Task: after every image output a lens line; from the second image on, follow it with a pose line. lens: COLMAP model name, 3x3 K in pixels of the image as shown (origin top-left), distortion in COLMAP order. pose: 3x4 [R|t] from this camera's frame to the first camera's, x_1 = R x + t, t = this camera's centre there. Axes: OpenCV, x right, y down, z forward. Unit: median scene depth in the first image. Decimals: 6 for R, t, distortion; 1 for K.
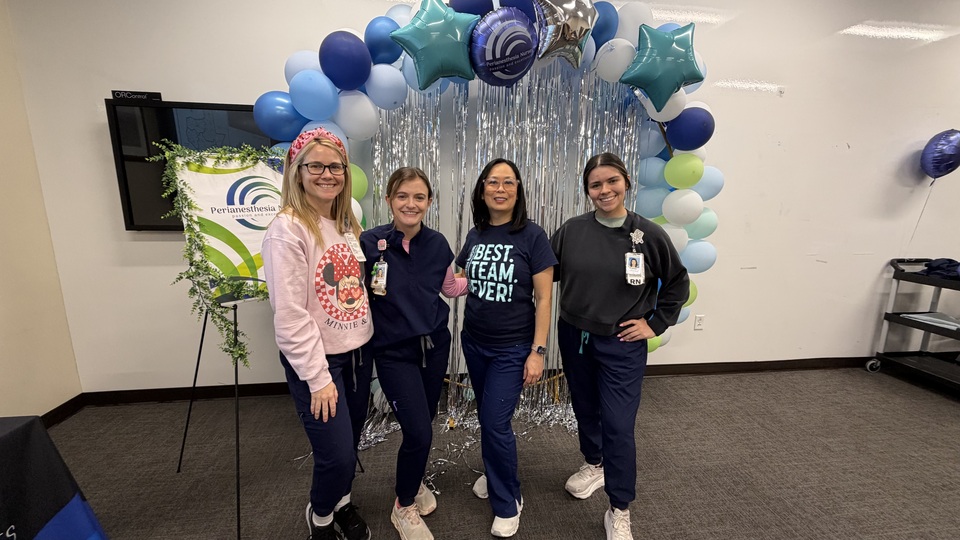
lens RADIAL K [[388.1, 0, 478.9], [0, 388.1, 268.8], [0, 0, 1]] dist [-0.018888, 0.000203]
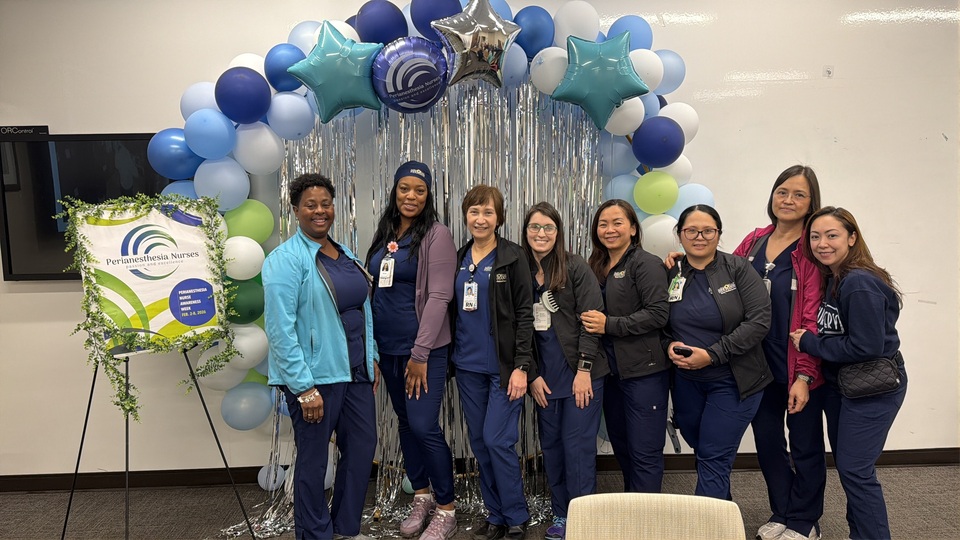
lens RADIAL K [[708.1, 0, 480.9], [0, 708.1, 269.6], [0, 0, 1]] dist [-0.039796, -0.025039]
pose [[0.997528, -0.023857, -0.066096, 0.381592], [0.018326, 0.996377, -0.083050, 0.035738], [0.067838, 0.081633, 0.994351, -0.714134]]
